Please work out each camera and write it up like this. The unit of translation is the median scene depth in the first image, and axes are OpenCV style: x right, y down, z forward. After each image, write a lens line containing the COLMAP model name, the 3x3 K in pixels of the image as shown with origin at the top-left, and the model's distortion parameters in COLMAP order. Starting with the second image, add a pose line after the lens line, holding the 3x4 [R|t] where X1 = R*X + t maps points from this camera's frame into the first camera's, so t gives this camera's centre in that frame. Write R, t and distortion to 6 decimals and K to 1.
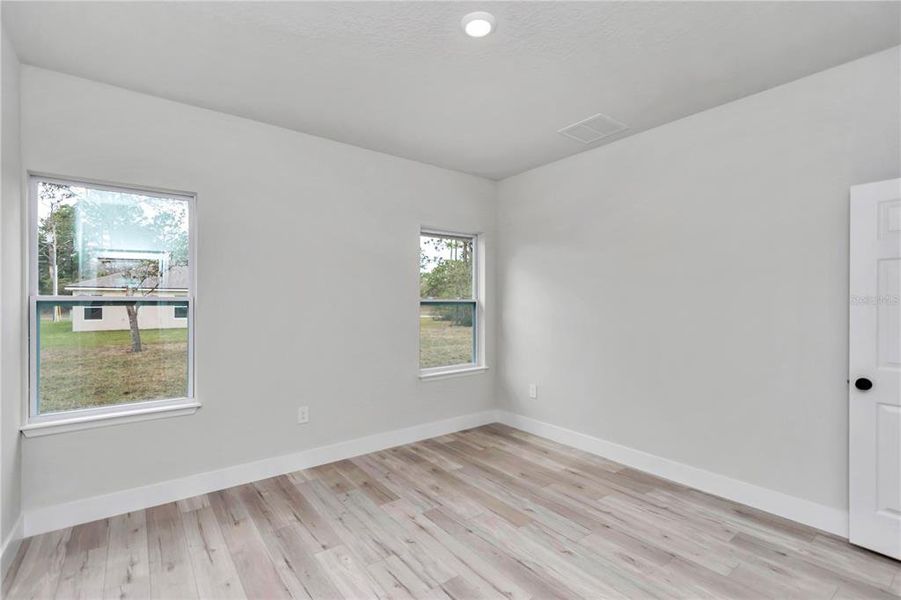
lens RADIAL K [[414.3, 0, 446.7], [0, 414.3, 300.0], [0, 0, 1]] dist [0.012294, -0.002992]
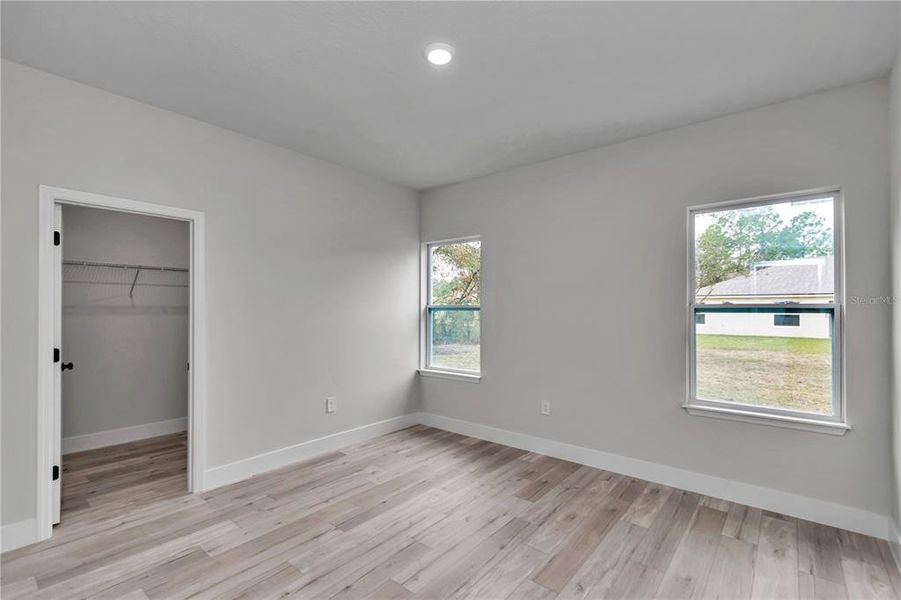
lens RADIAL K [[414.3, 0, 447.1], [0, 414.3, 307.2], [0, 0, 1]] dist [0.012294, -0.002992]
pose [[0.220850, -0.003208, -0.975303, 0.748724], [0.002962, 0.999992, -0.002619, 0.005526], [0.975303, -0.002311, 0.220857, 0.520515]]
